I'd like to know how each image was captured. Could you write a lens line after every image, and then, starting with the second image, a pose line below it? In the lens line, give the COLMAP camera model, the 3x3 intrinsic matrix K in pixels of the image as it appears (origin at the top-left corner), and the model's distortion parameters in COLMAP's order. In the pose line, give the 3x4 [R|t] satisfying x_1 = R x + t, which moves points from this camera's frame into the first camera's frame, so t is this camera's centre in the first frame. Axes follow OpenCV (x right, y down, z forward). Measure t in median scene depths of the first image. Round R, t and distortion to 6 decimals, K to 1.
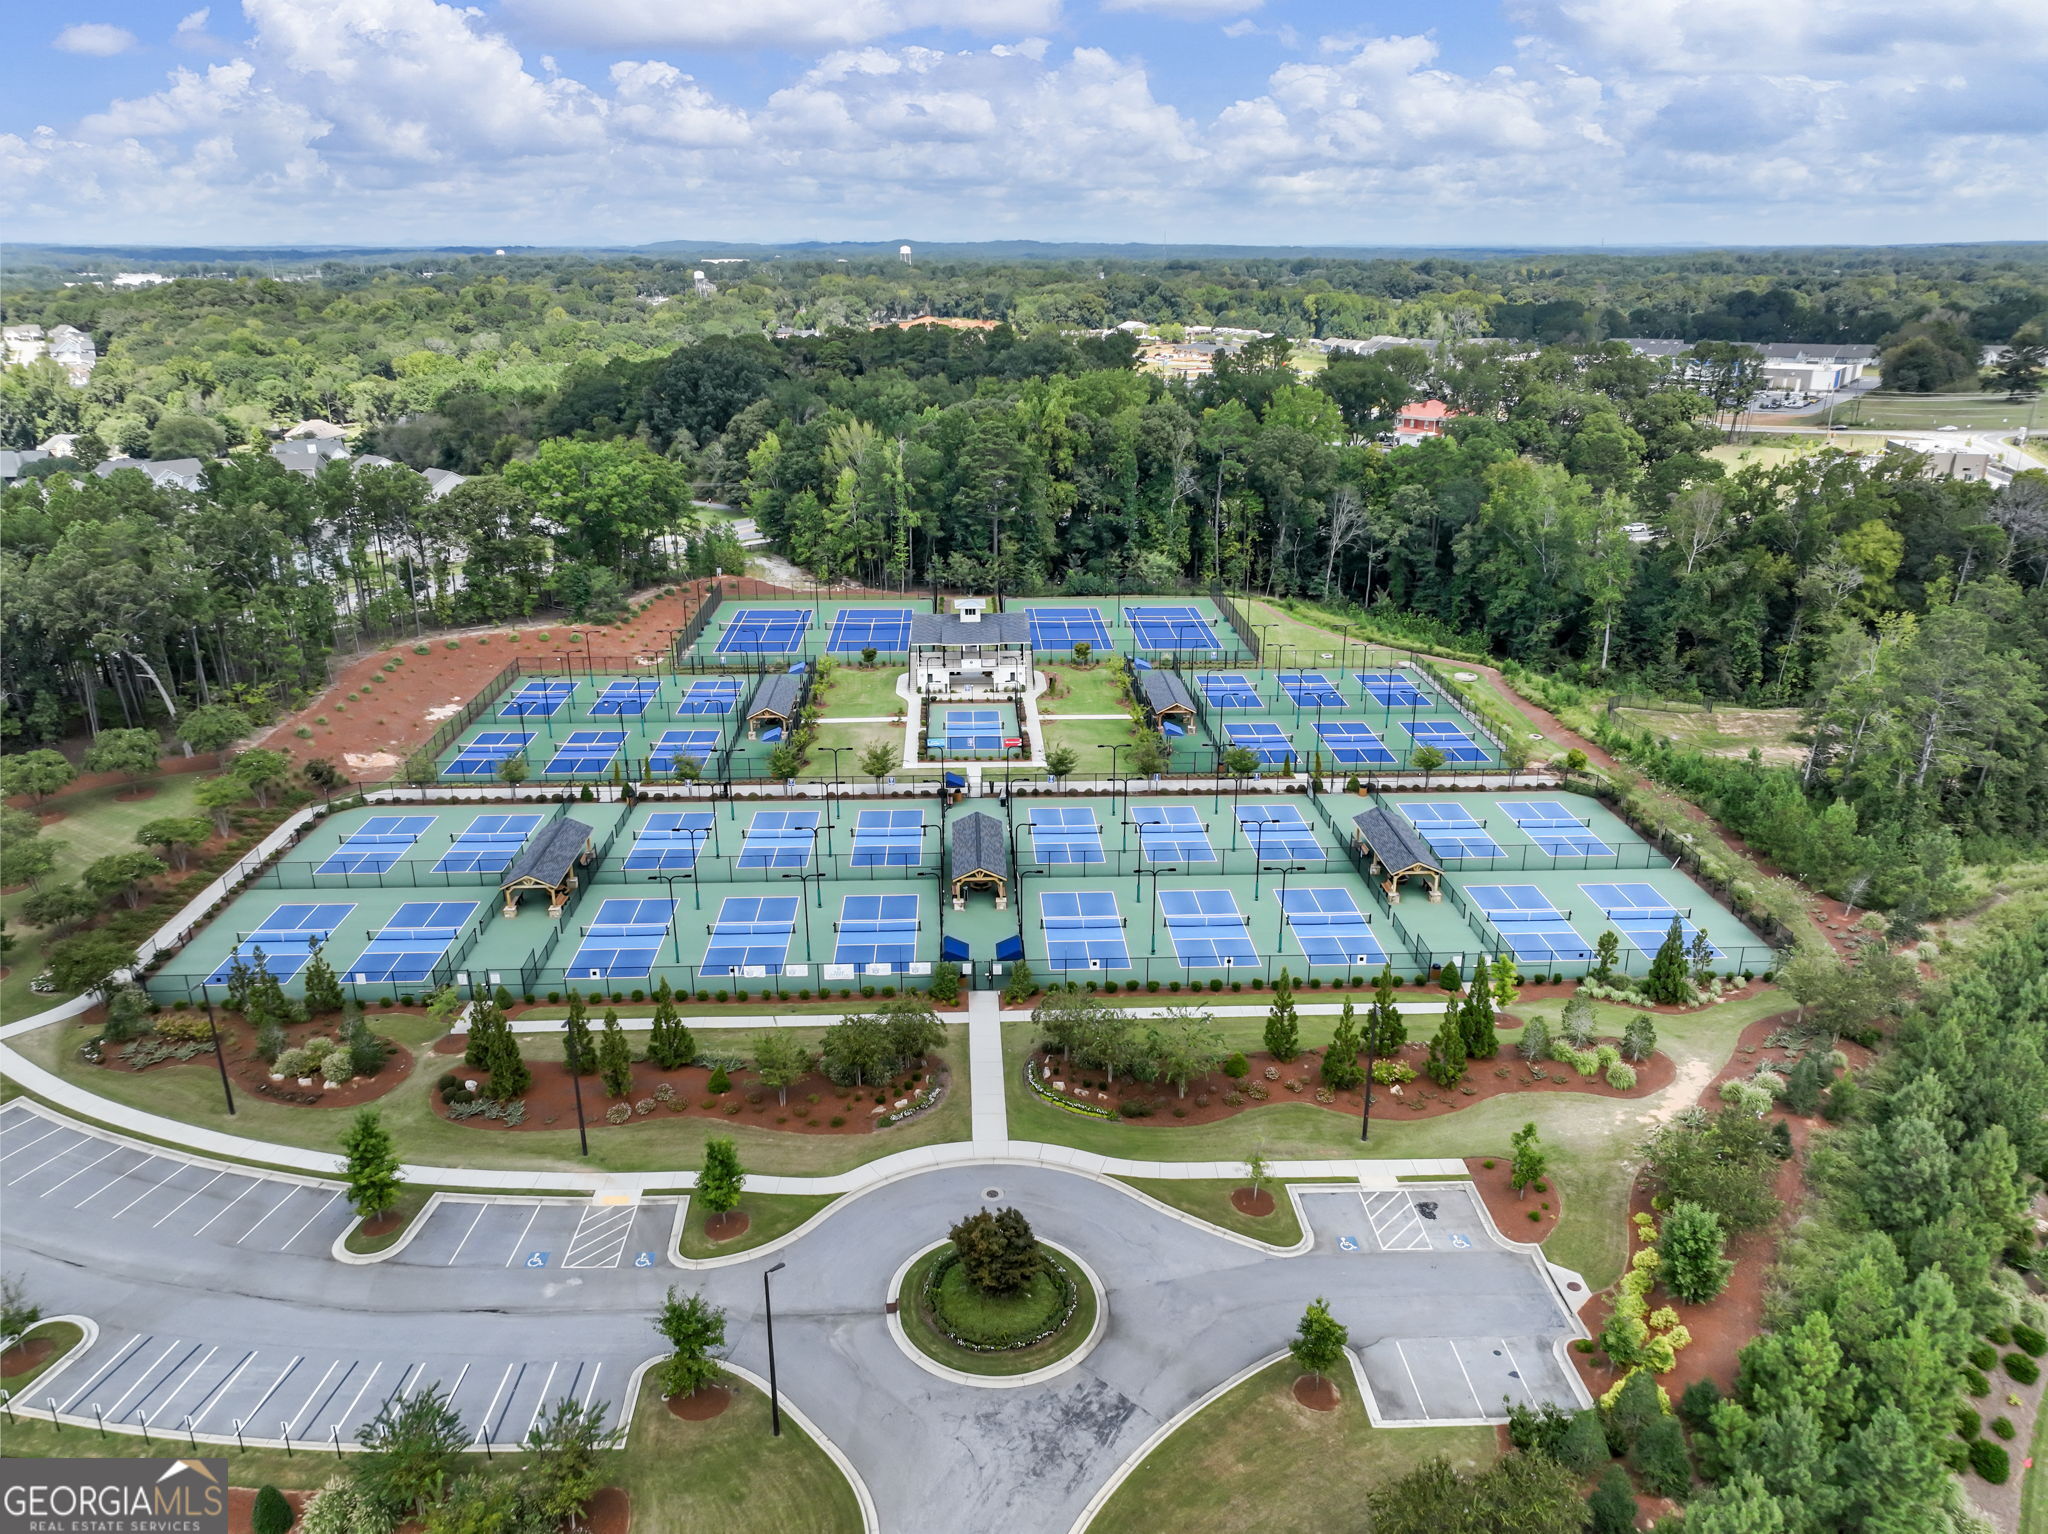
lens RADIAL K [[1442.8, 0, 1024.0], [0, 1442.8, 767.0], [0, 0, 1]] dist [0.006235, 0.000912]
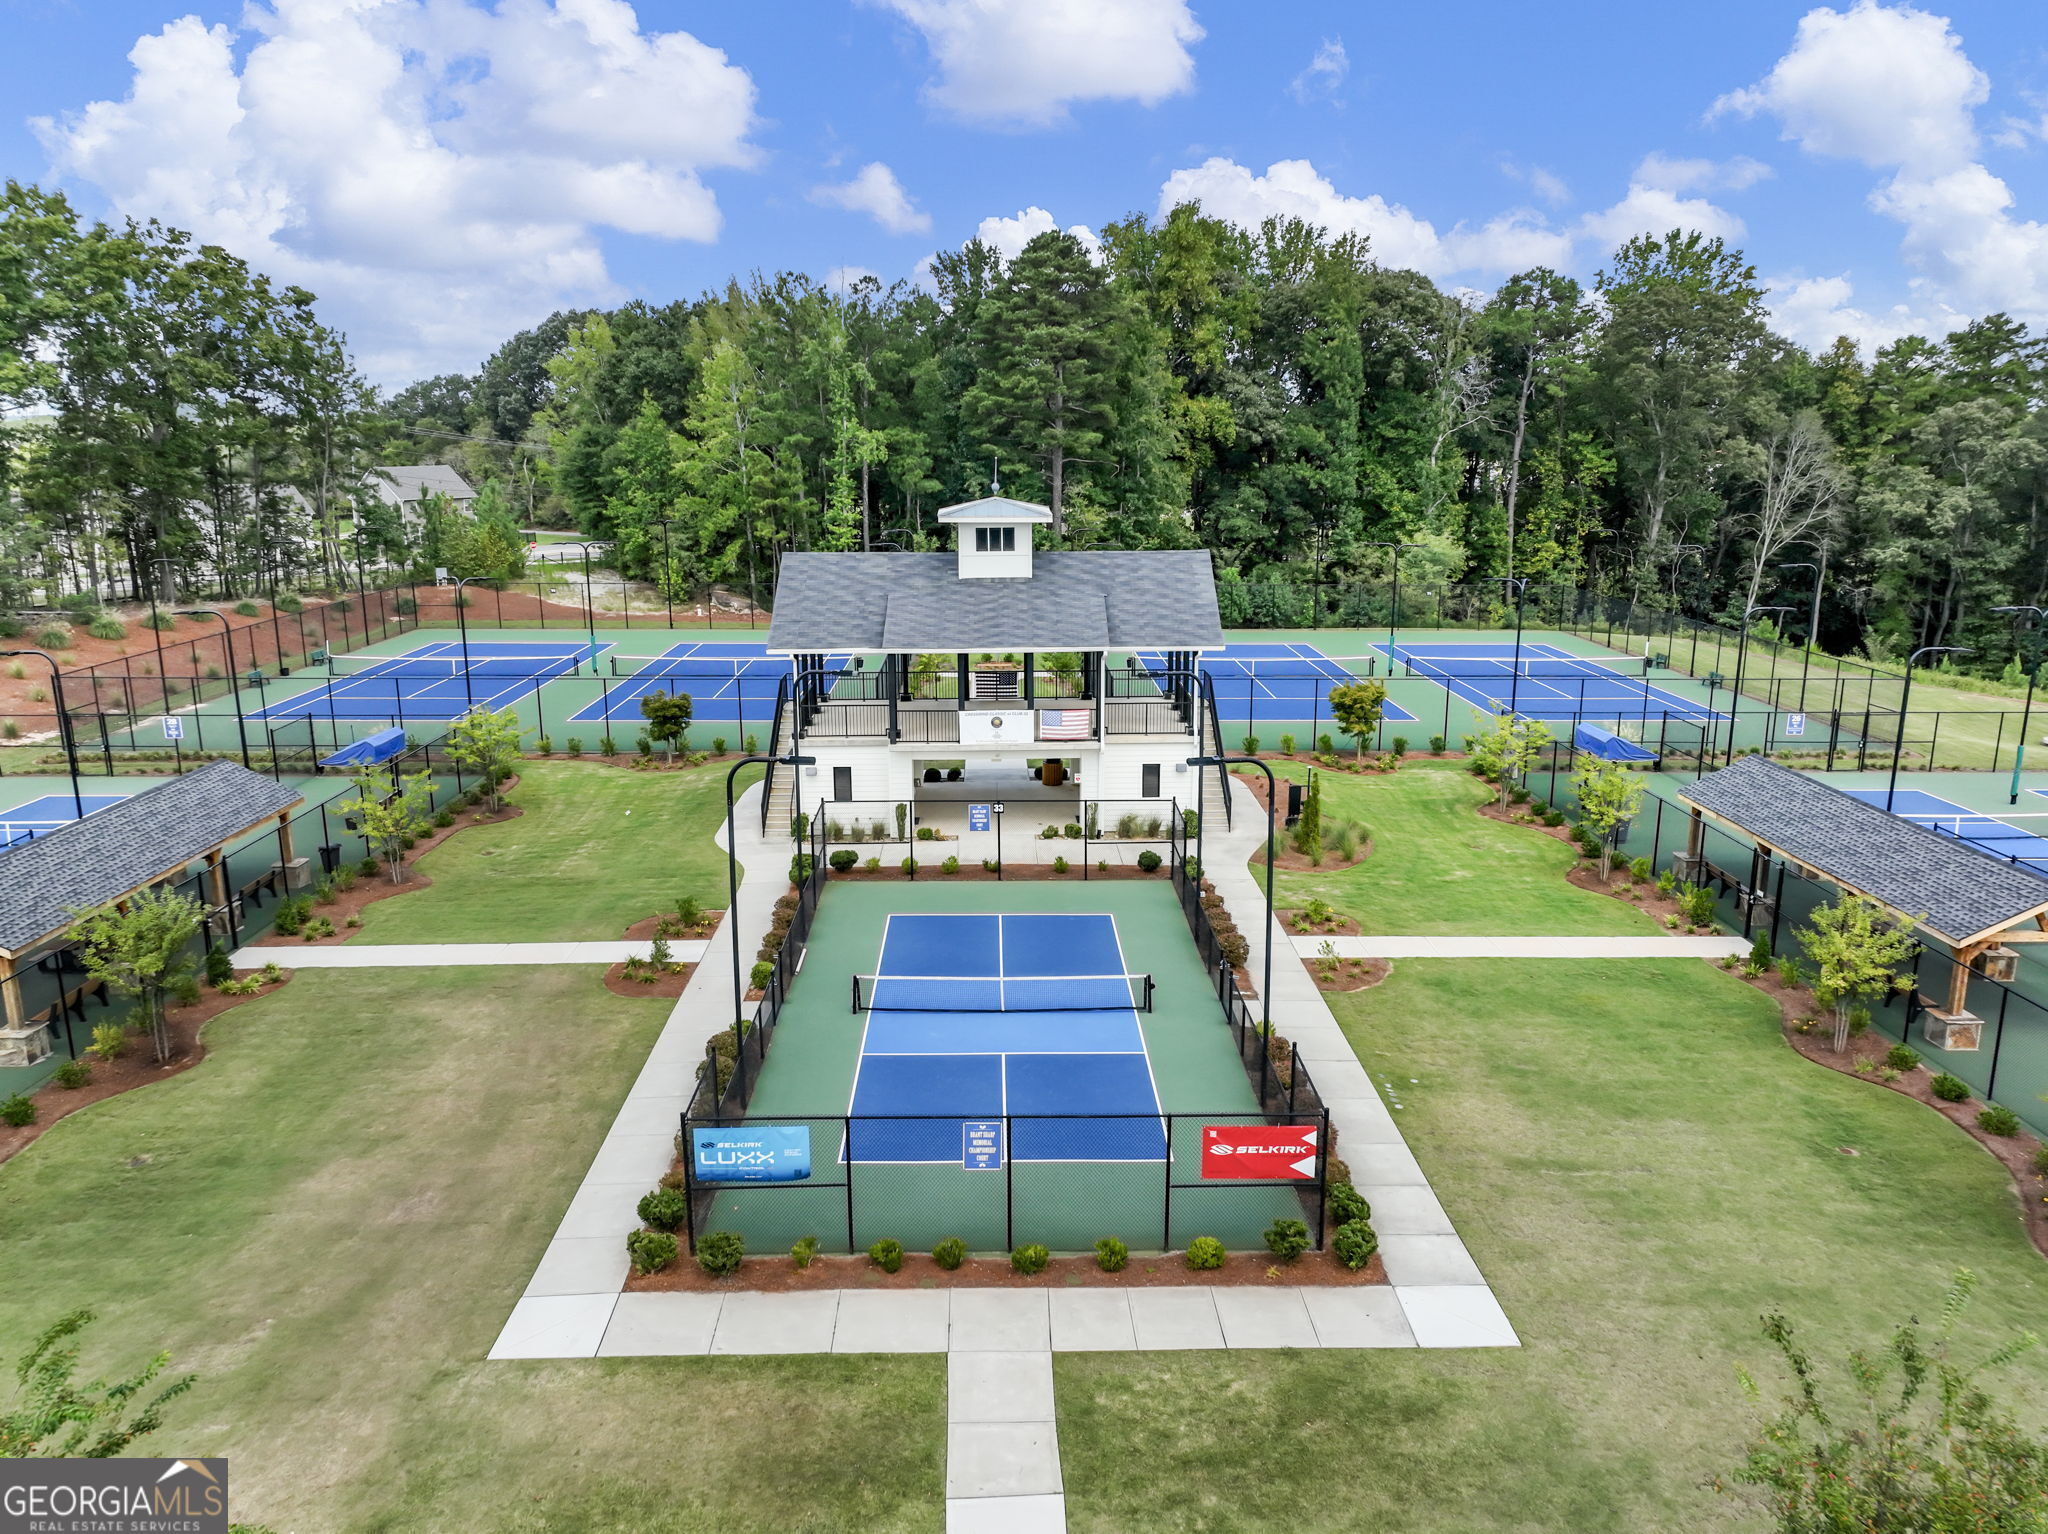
lens RADIAL K [[1442.8, 0, 1024.0], [0, 1442.8, 767.0], [0, 0, 1]] dist [0.006235, 0.000912]
pose [[0.999740, 0.005478, -0.022130, -0.025309], [-0.007963, 0.993469, -0.113824, -0.034376], [0.021362, 0.113971, 0.993254, 0.729984]]
